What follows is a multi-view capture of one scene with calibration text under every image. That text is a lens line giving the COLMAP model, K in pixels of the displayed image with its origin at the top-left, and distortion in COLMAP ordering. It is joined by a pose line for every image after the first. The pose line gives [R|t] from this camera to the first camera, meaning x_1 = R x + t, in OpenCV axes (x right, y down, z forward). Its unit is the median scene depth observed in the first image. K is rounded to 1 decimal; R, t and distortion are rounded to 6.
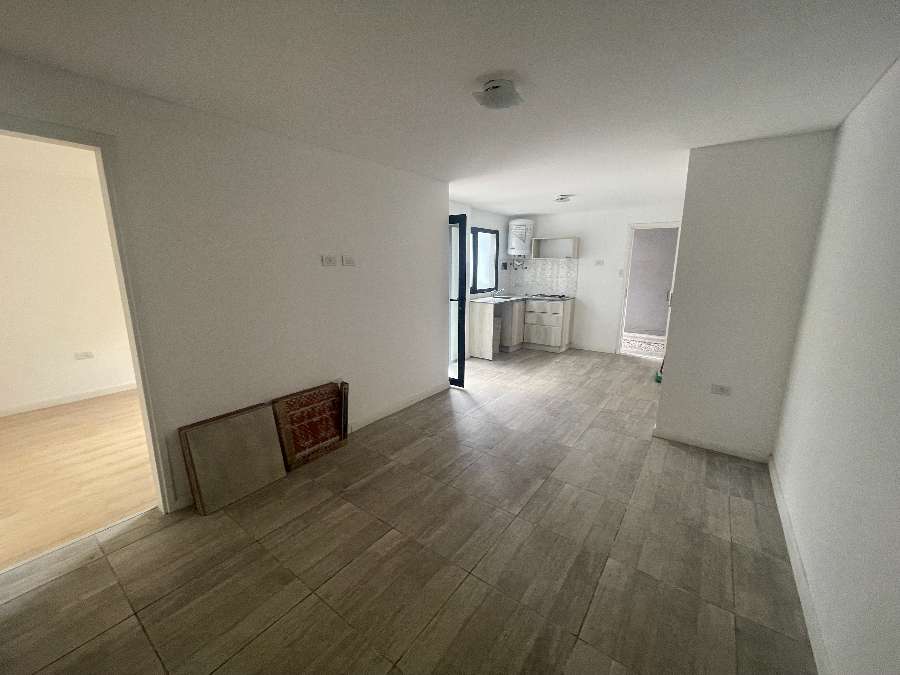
lens RADIAL K [[367.2, 0, 450.0], [0, 367.2, 337.5], [0, 0, 1]] dist [0.021932, -0.000106]
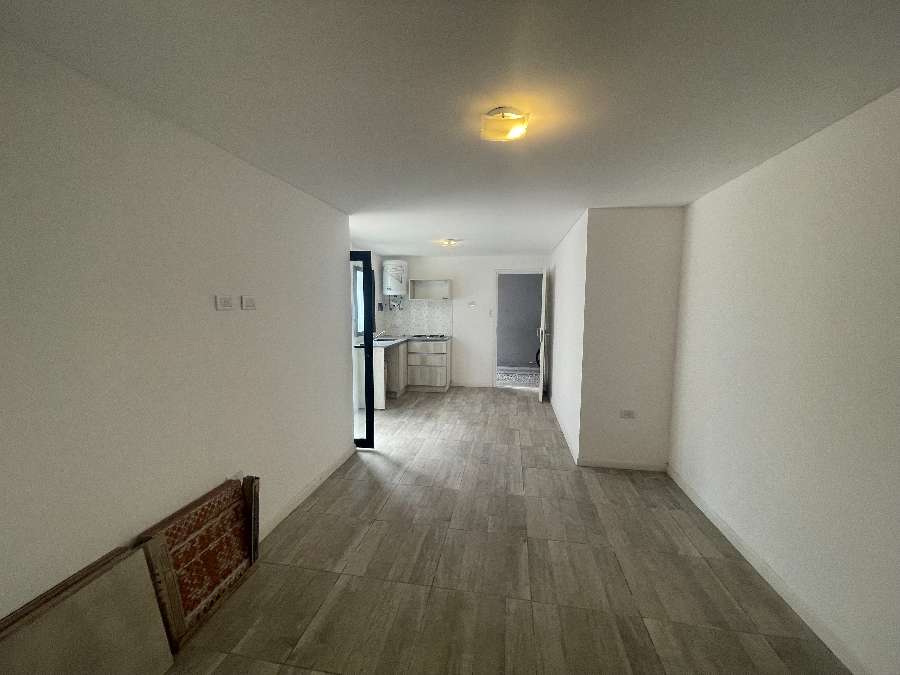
lens RADIAL K [[364.3, 0, 450.0], [0, 364.3, 337.5], [0, 0, 1]] dist [0.000278, -0.000096]
pose [[0.897647, -0.042656, 0.438646, -0.181641], [0.088036, 0.992600, -0.083632, -0.035233], [-0.431833, 0.113689, 0.894760, 0.149385]]
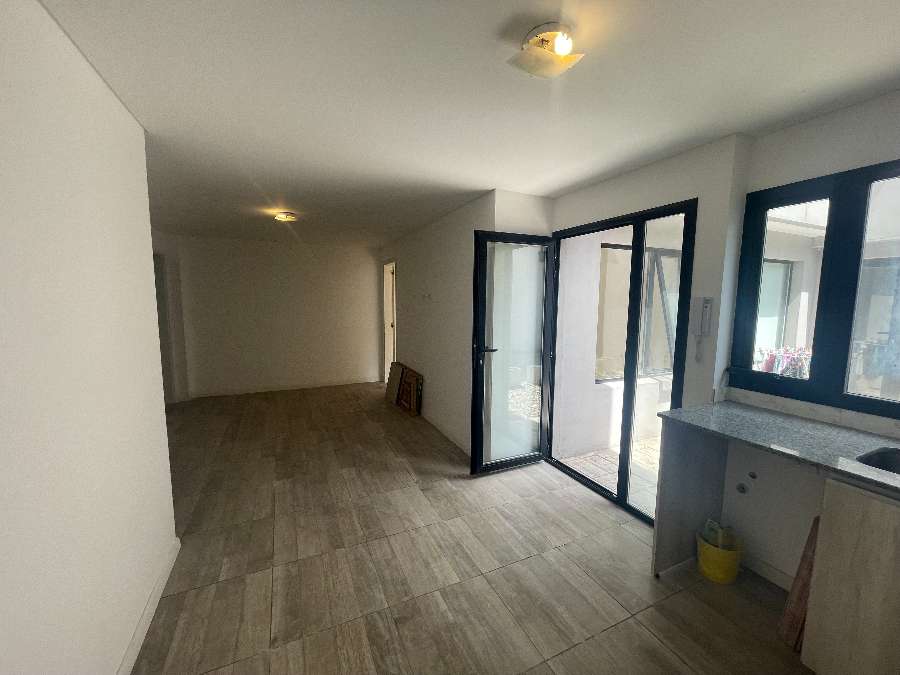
lens RADIAL K [[364.3, 0, 450.0], [0, 364.3, 337.5], [0, 0, 1]] dist [0.000278, -0.000096]
pose [[-0.493919, 0.087258, -0.865118, 0.698367], [-0.179801, 0.963198, 0.199804, -0.270788], [0.850714, 0.254237, -0.460053, 1.343161]]
